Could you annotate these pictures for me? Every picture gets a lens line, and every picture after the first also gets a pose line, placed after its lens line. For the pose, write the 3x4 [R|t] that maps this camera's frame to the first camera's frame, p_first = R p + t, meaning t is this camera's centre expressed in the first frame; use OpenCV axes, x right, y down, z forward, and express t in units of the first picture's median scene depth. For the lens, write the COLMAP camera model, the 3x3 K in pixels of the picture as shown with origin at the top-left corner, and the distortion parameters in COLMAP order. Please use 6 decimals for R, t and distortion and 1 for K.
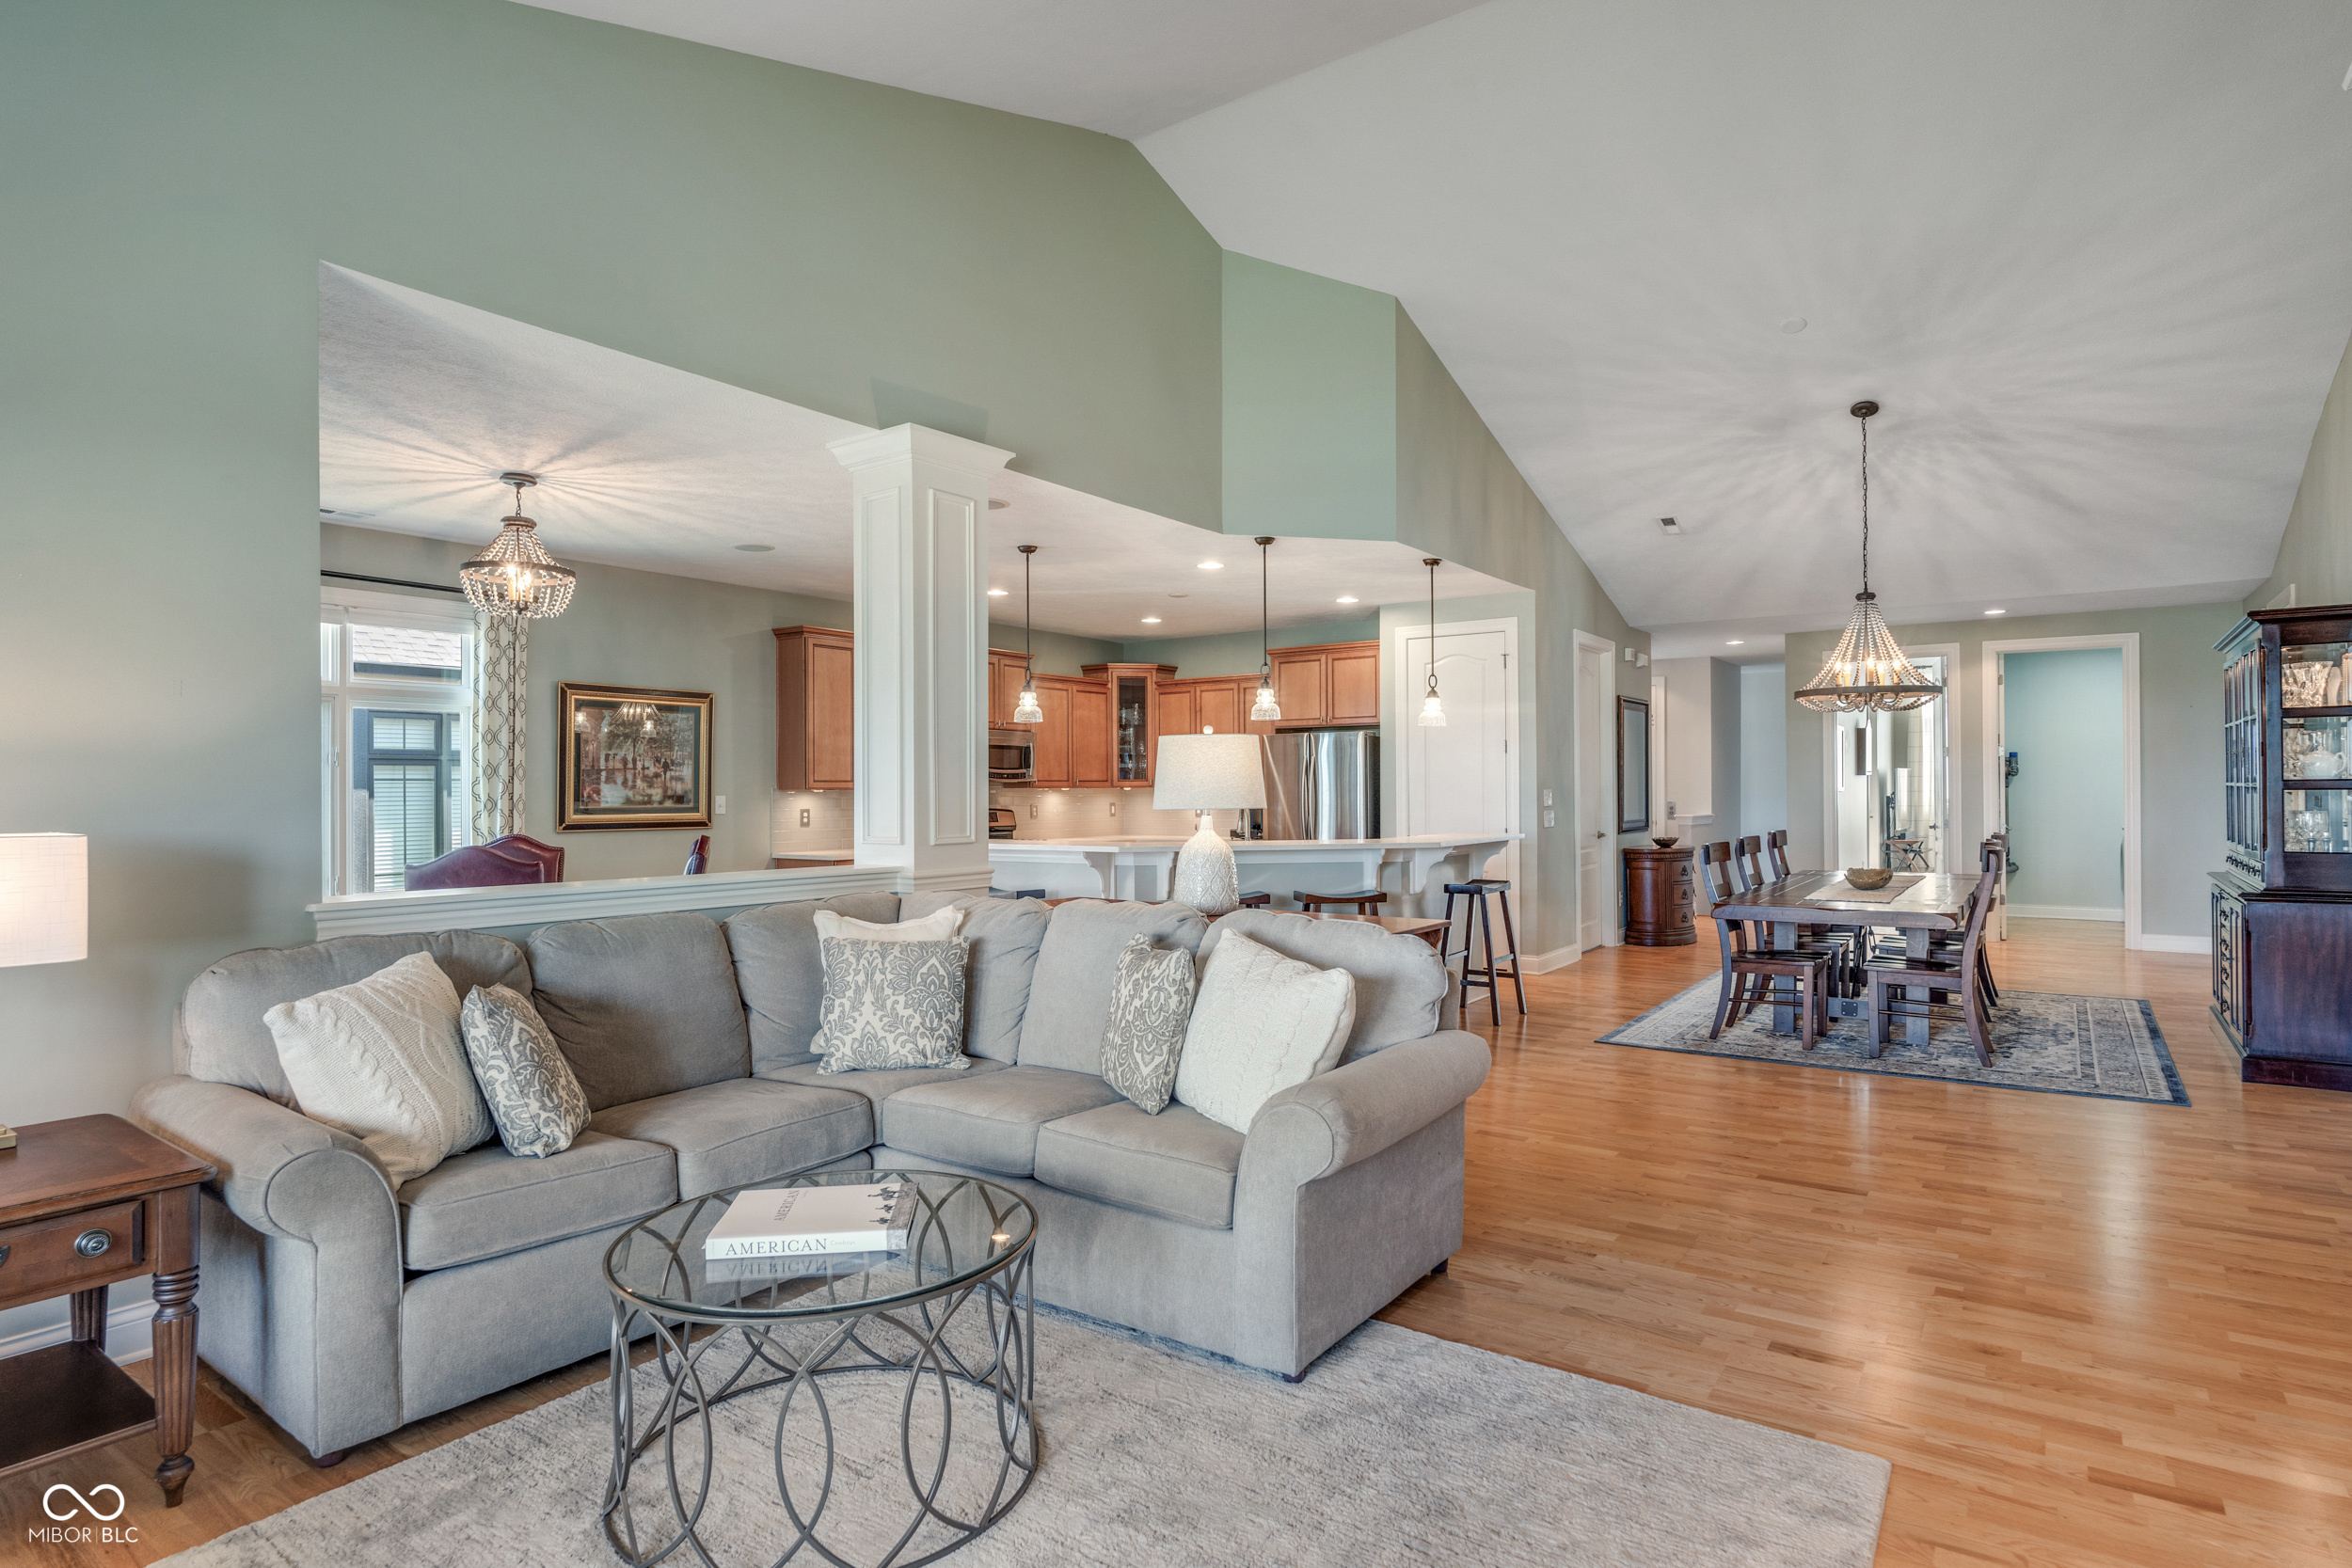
lens RADIAL K [[1245.2, 0, 1163.5], [0, 1245.2, 785.5], [0, 0, 1]] dist [-0.006746, 0.002966]
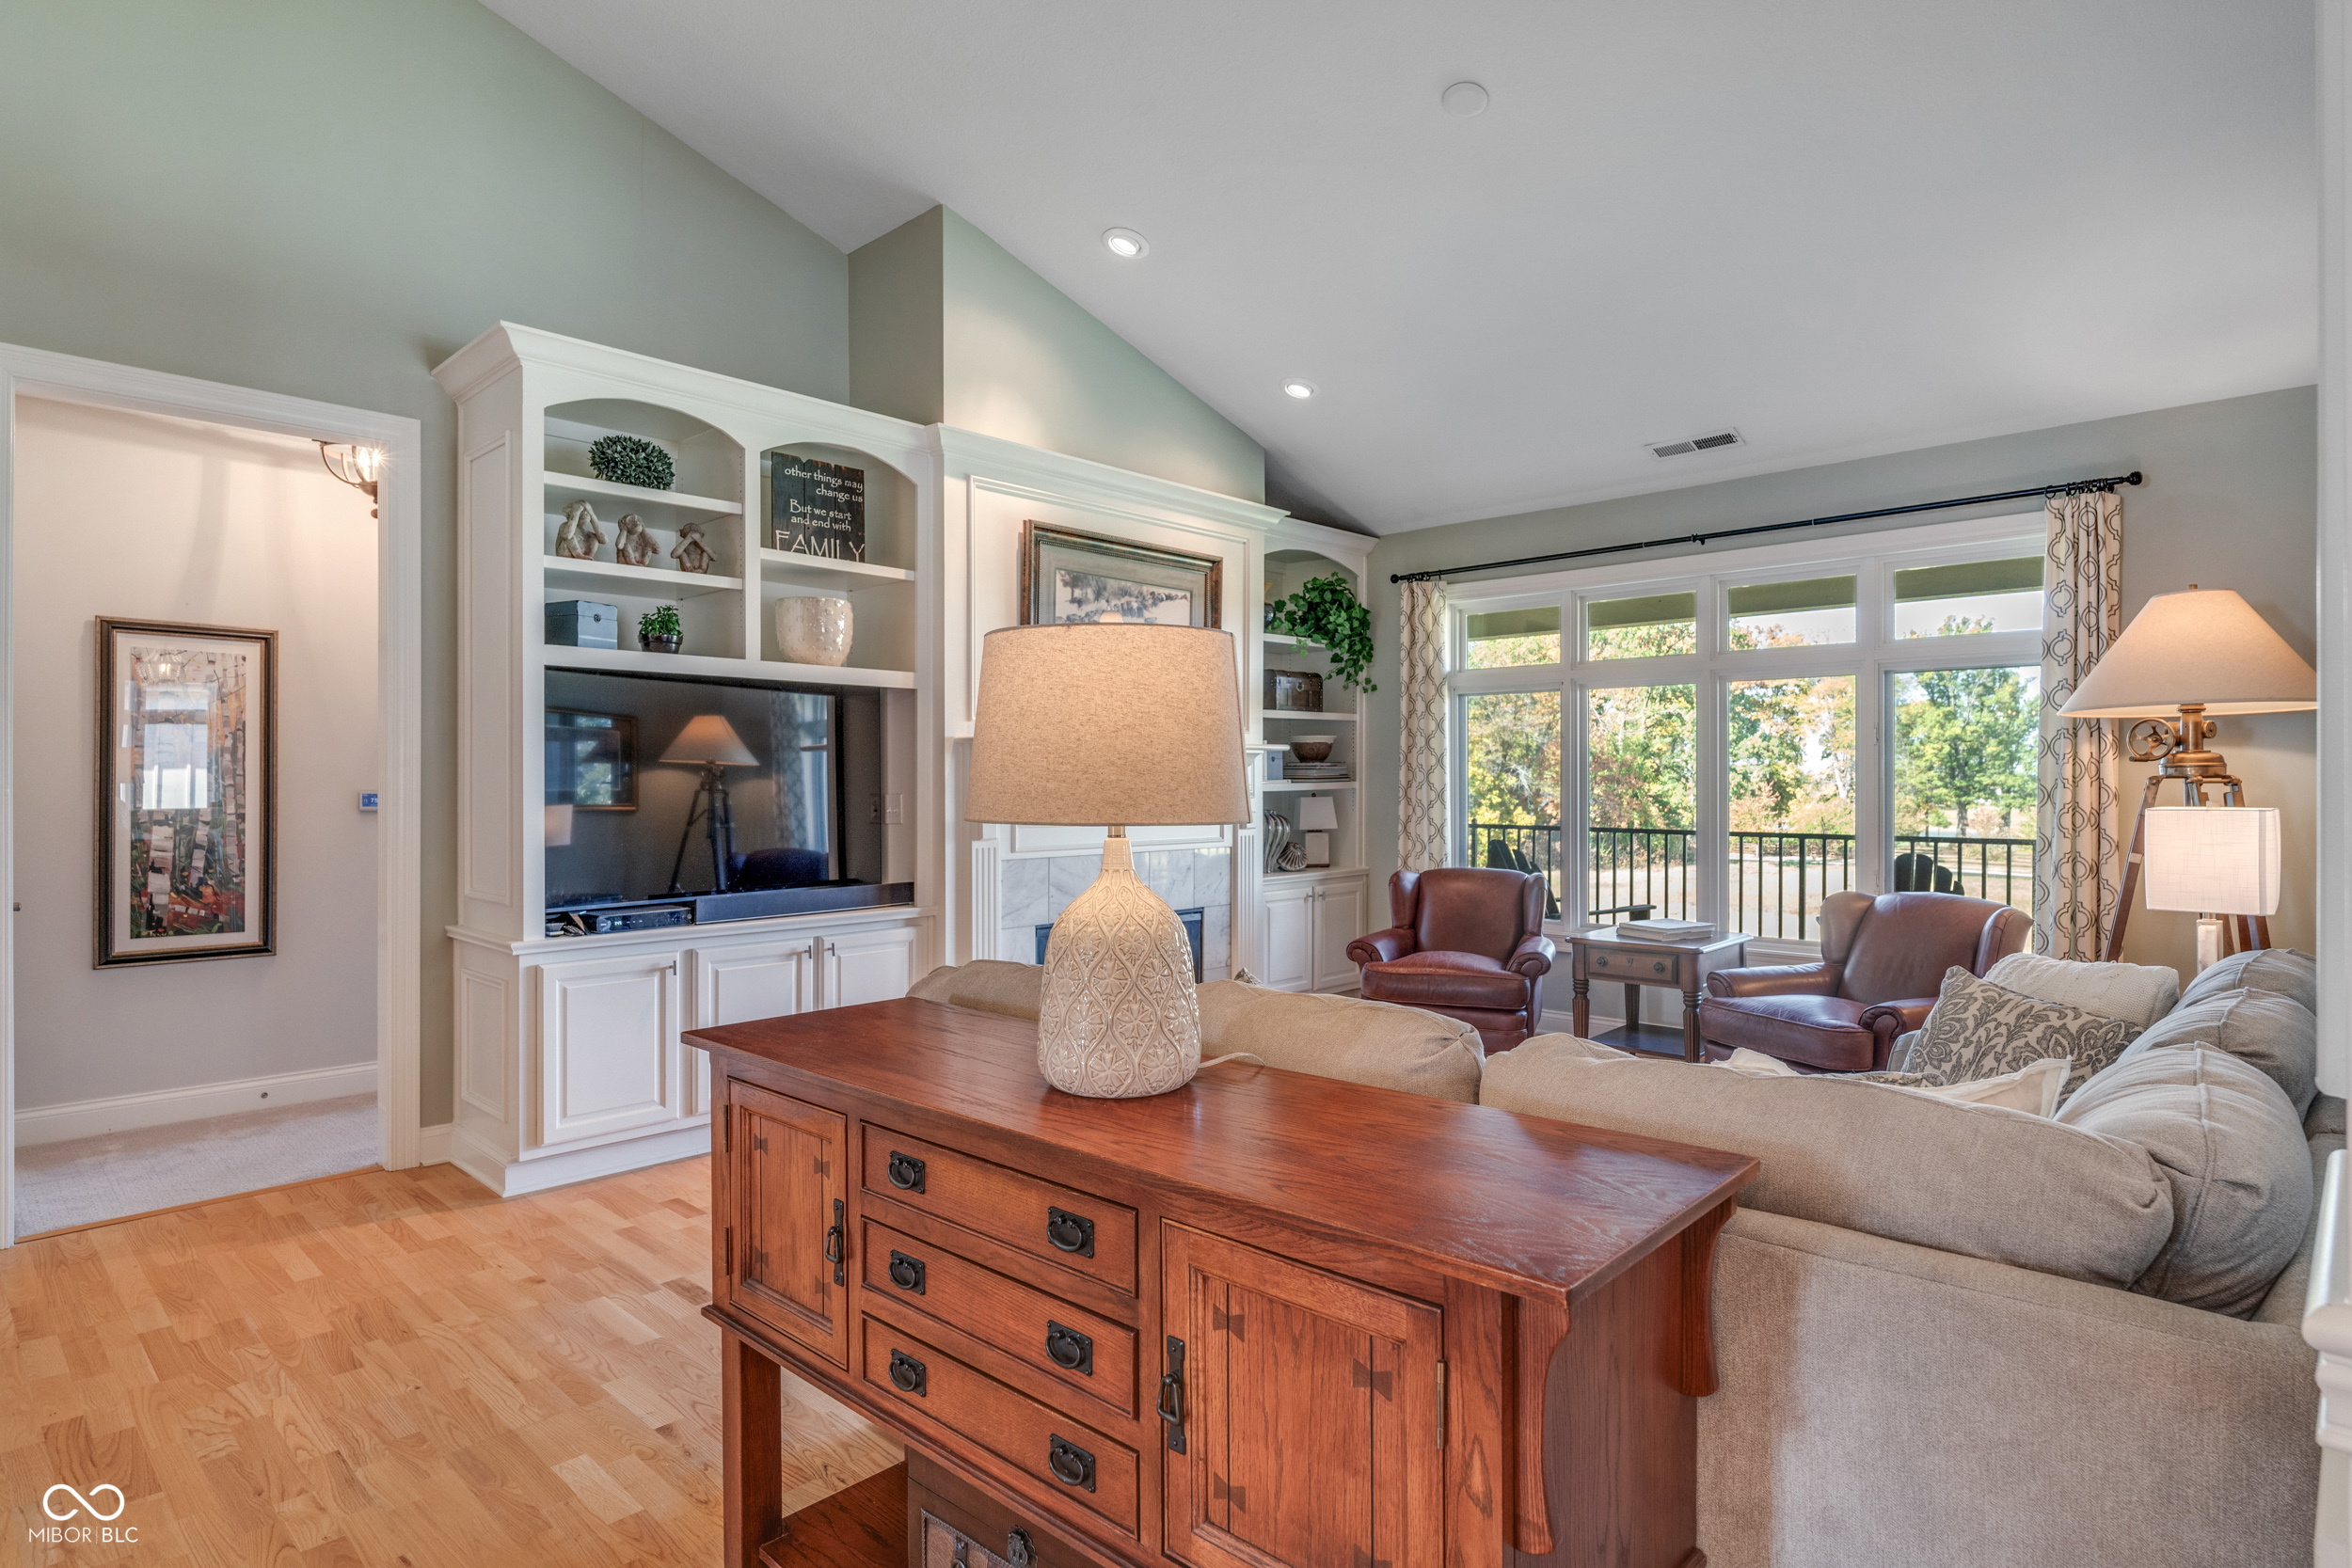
lens RADIAL K [[1245.2, 0, 1175.6], [0, 1245.2, 783.9], [0, 0, 1]] dist [-0.006746, 0.002966]
pose [[-0.991295, 0.005195, 0.131558, -0.018797], [0.004280, 0.999965, -0.007243, 0.003883], [-0.131591, -0.006617, -0.991282, 0.659889]]
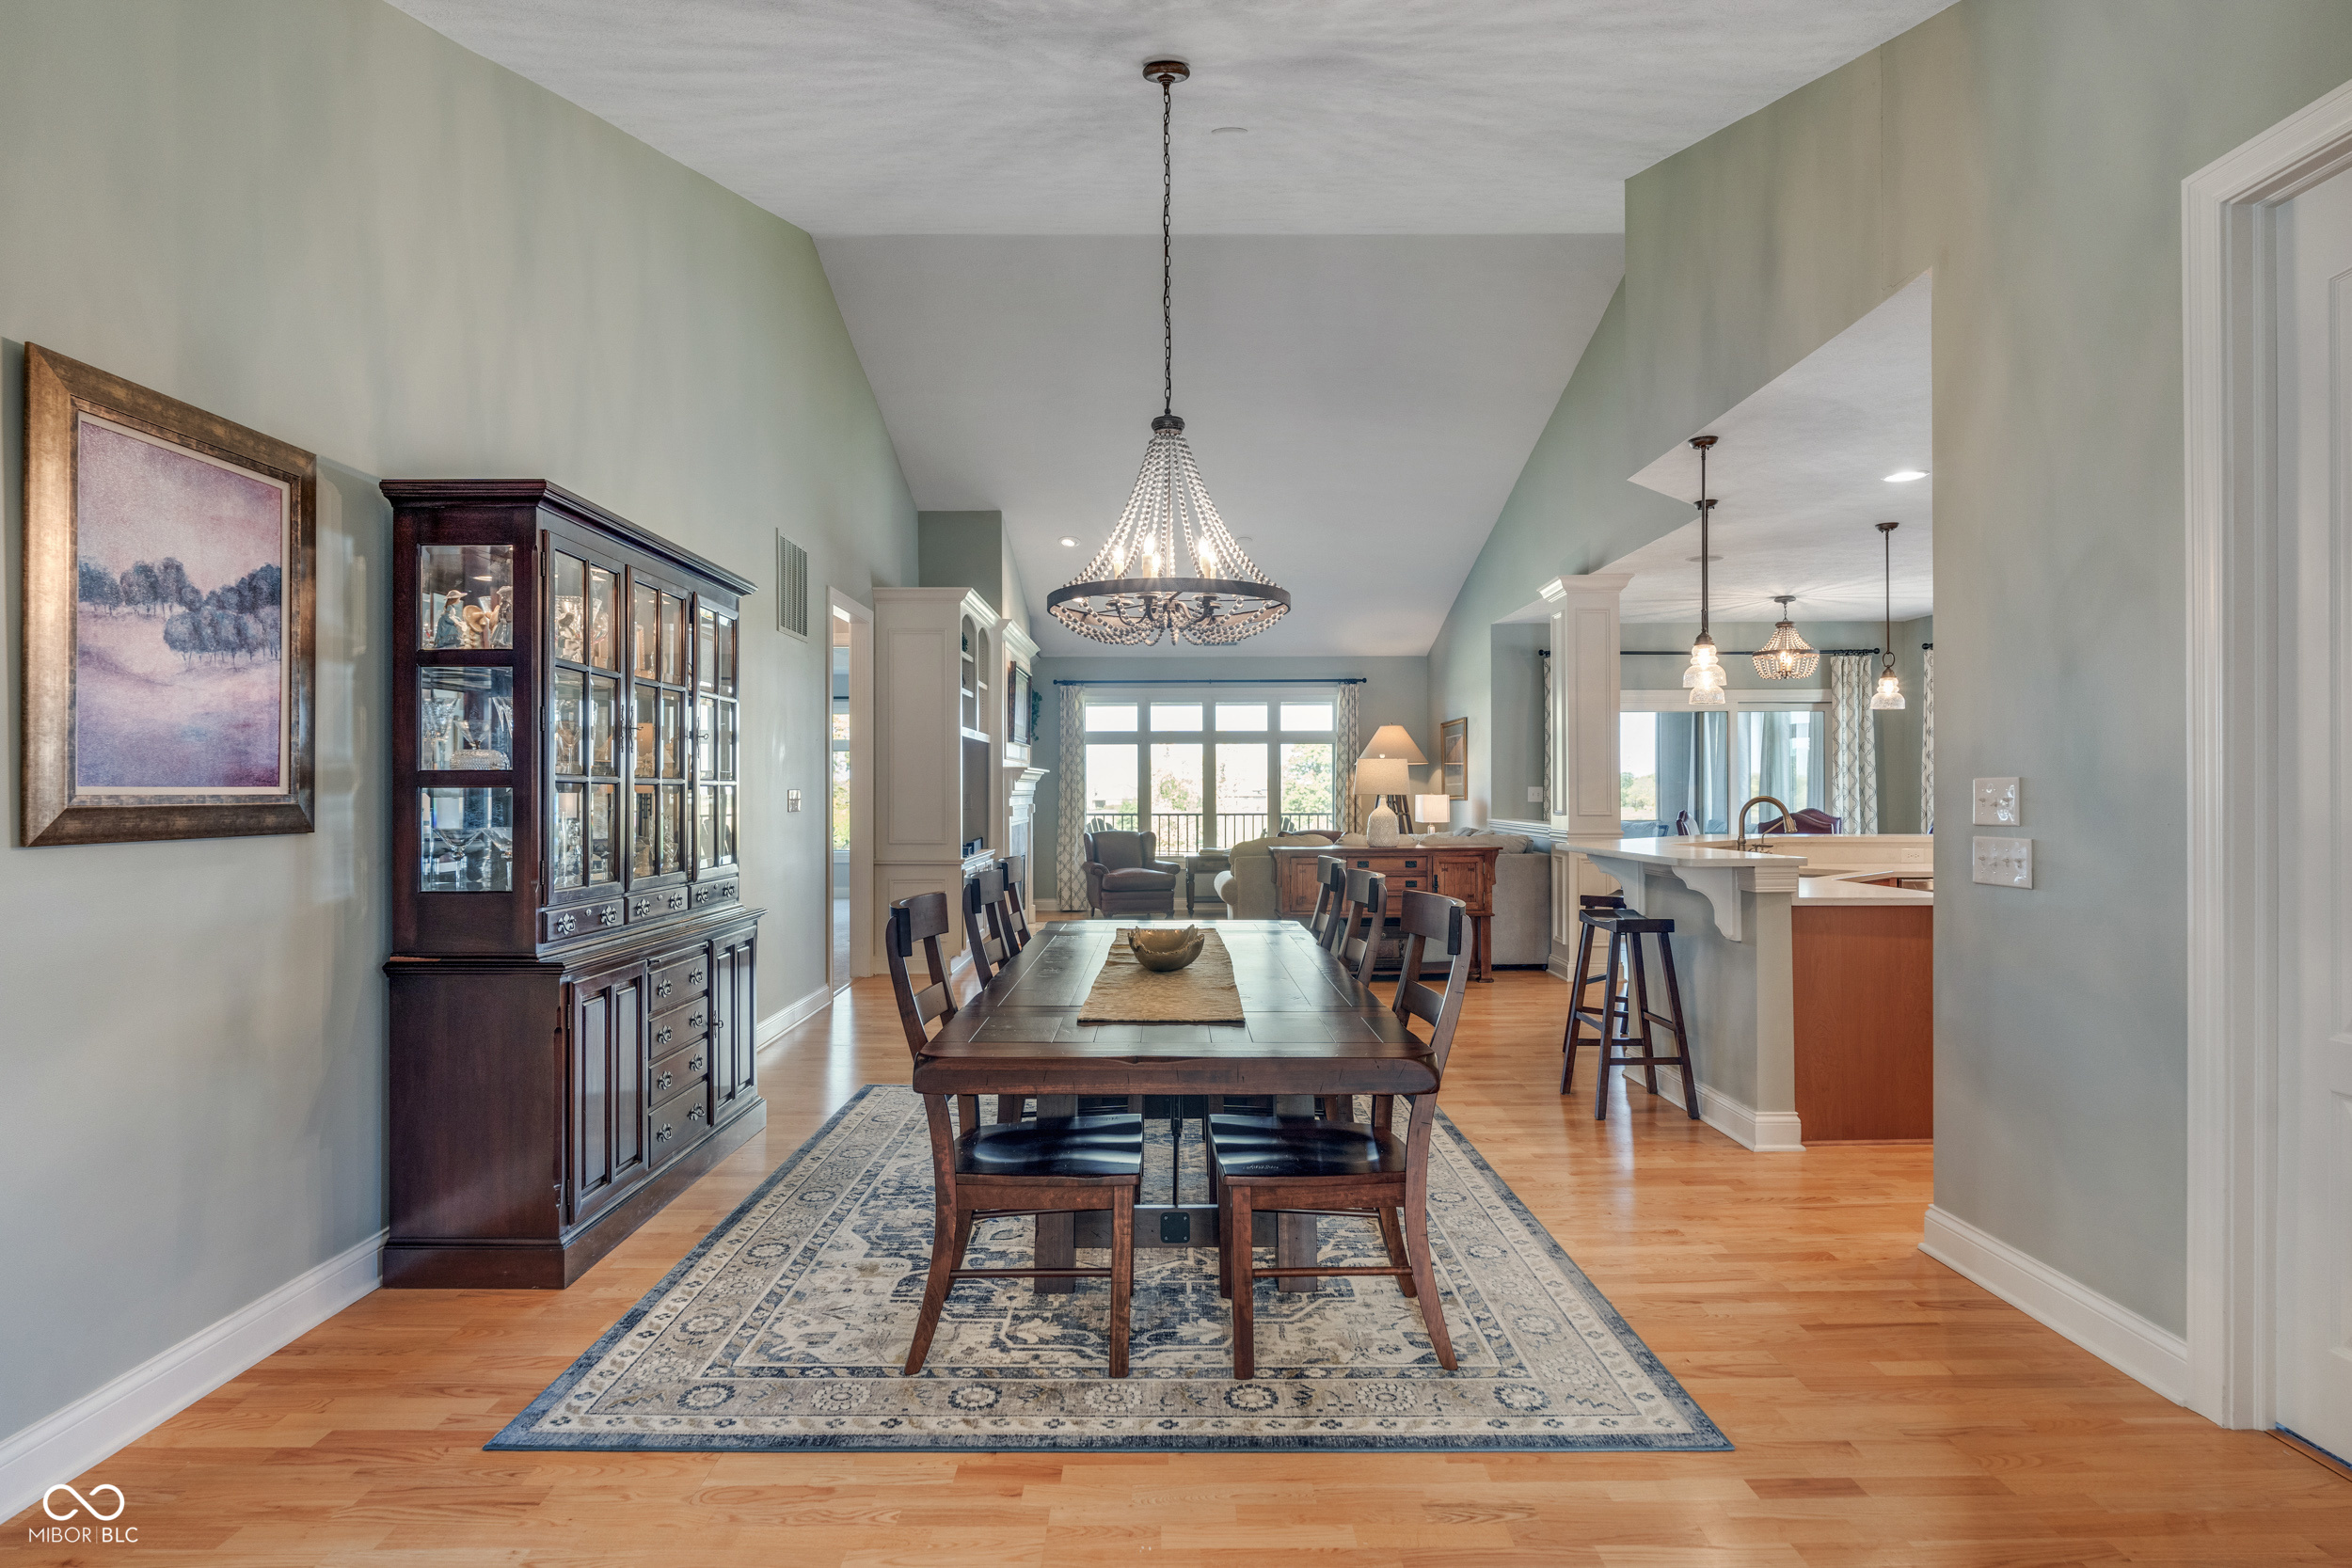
lens RADIAL K [[1245.2, 0, 1180.6], [0, 1245.2, 788.5], [0, 0, 1]] dist [-0.006746, 0.002966]
pose [[-0.806589, 0.007290, -0.591067, 0.707984], [0.011784, 0.999924, -0.003747, 0.005005], [0.590995, -0.009988, -0.806613, 1.155495]]
